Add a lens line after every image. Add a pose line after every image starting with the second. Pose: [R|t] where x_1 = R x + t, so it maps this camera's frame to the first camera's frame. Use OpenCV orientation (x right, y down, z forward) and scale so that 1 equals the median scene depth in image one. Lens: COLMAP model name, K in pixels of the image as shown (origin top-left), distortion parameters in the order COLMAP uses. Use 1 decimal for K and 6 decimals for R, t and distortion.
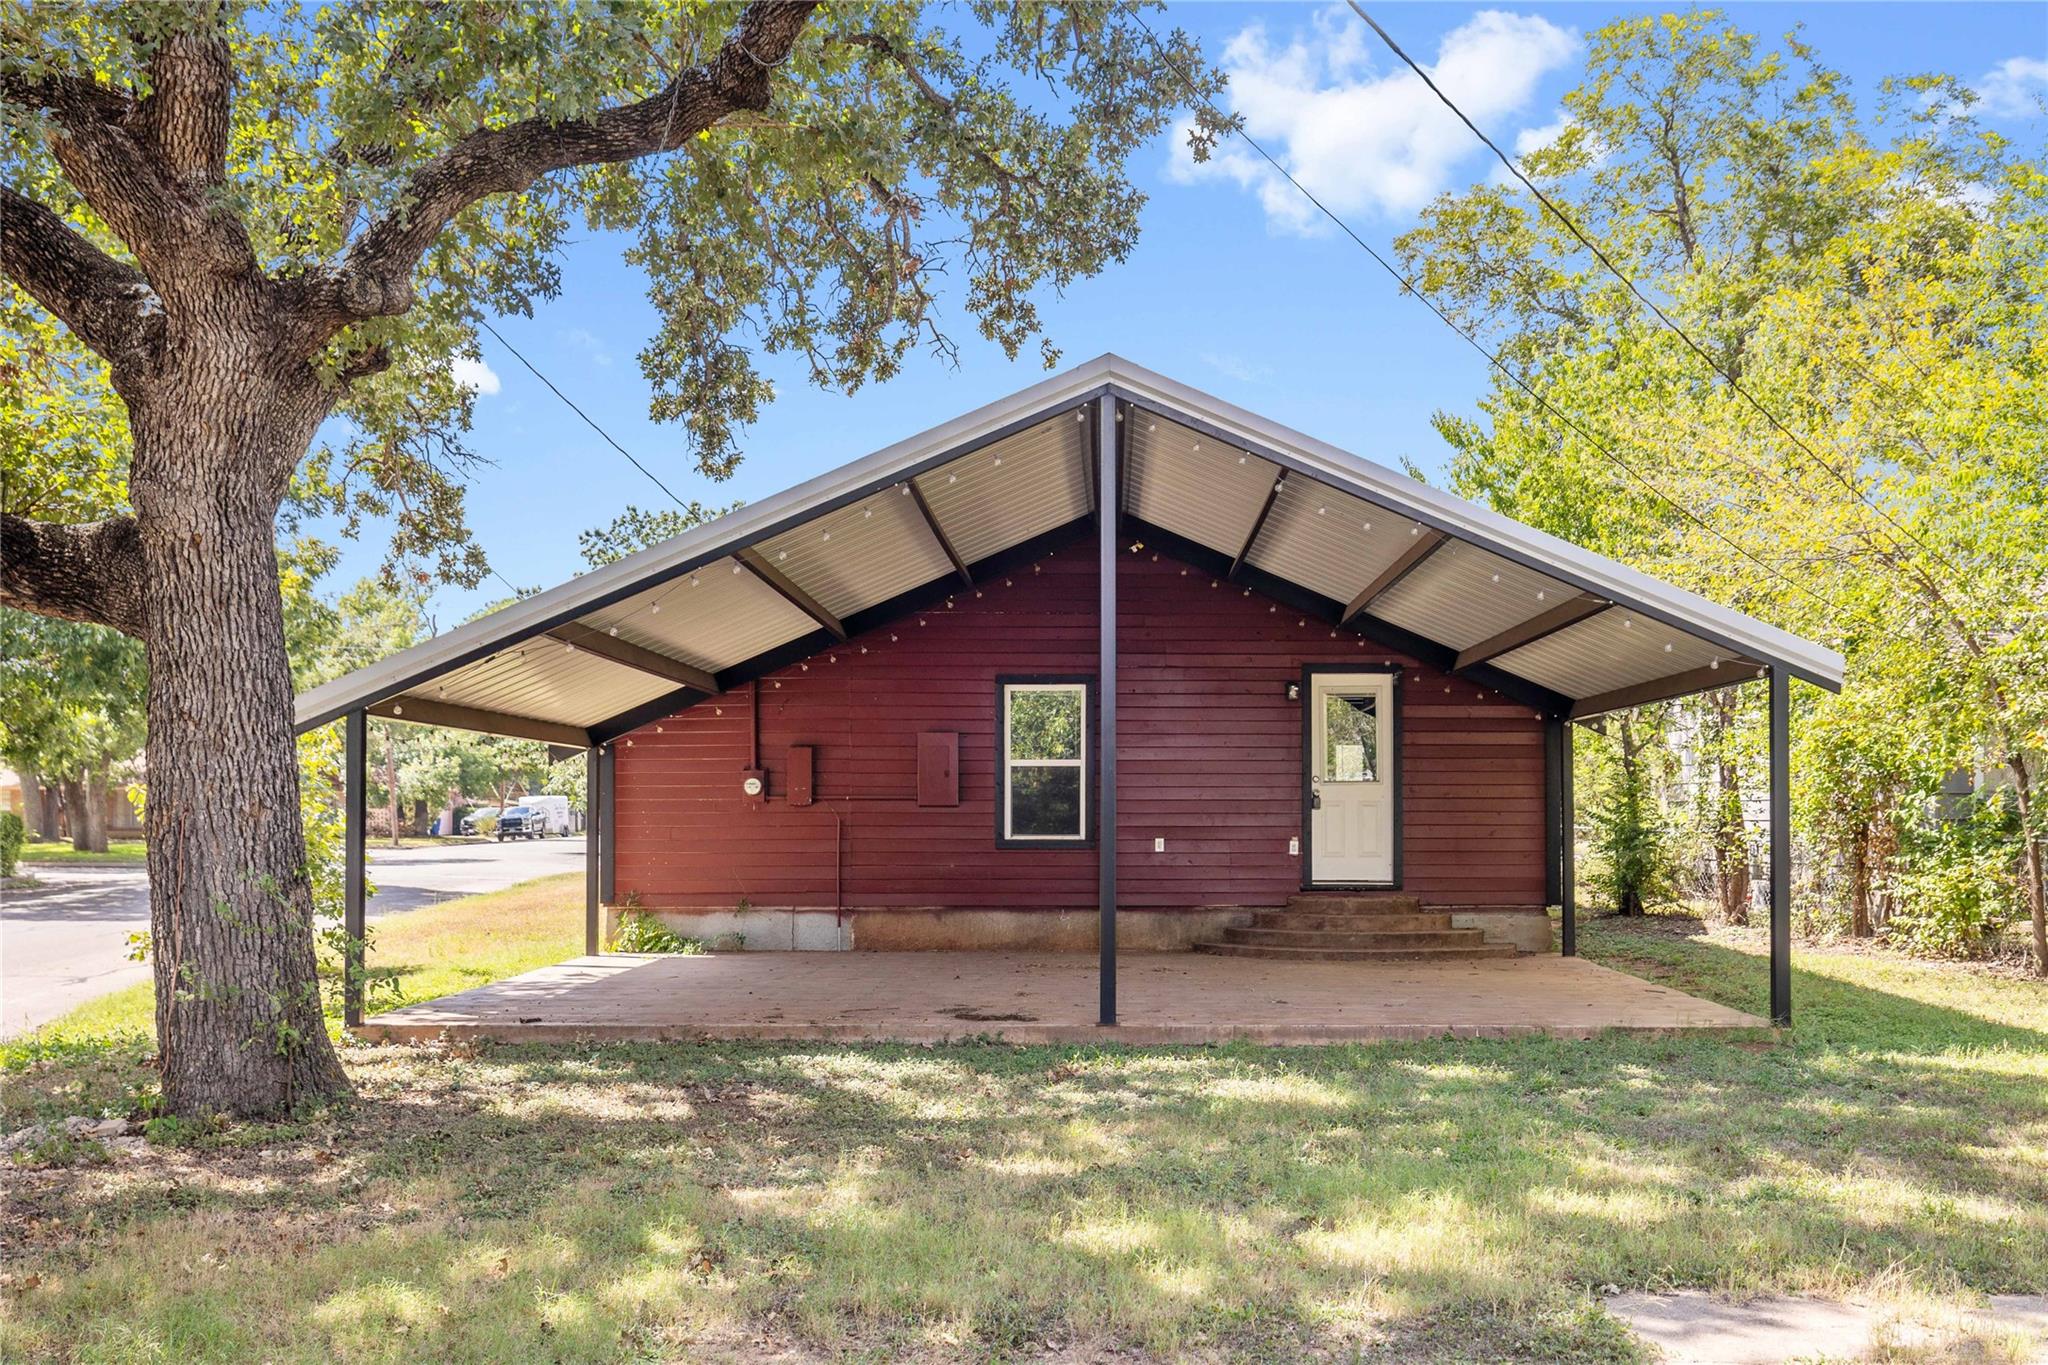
lens RADIAL K [[2075.4, 0, 1024.0], [0, 2075.4, 682.5], [0, 0, 1]] dist [-0.004116, 0.005034]
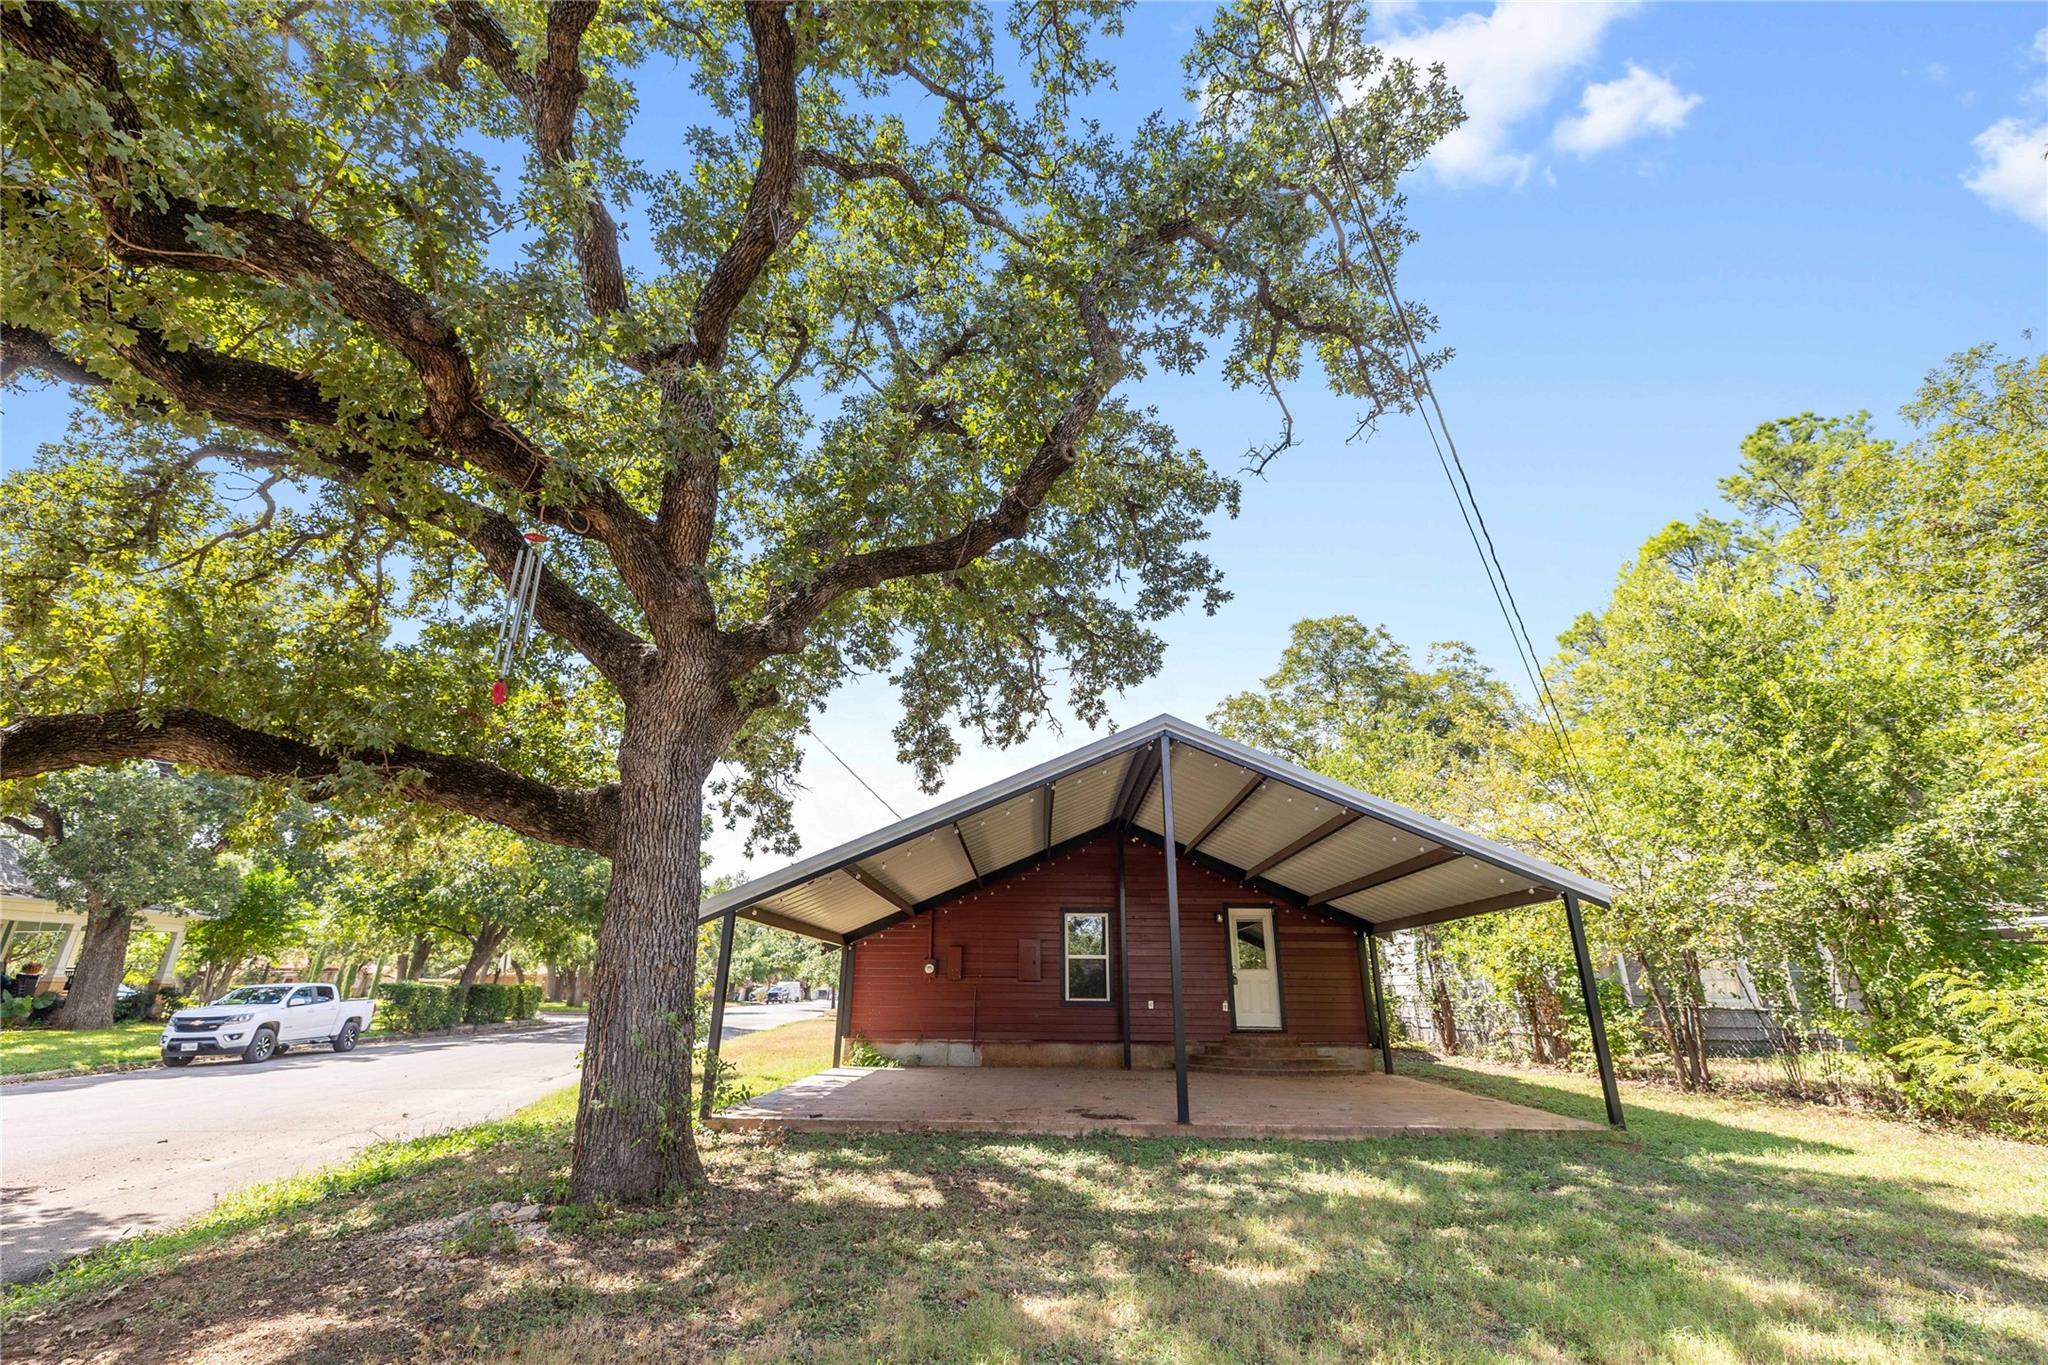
lens RADIAL K [[865.4, 0, 1029.8], [0, 865.4, 633.0], [0, 0, 1]] dist [-0.002059, -0.000039]
pose [[0.999566, 0.020023, 0.021612, -0.079444], [-0.011886, 0.945278, -0.326050, 0.021466], [-0.026958, 0.325651, 0.945105, 0.202951]]
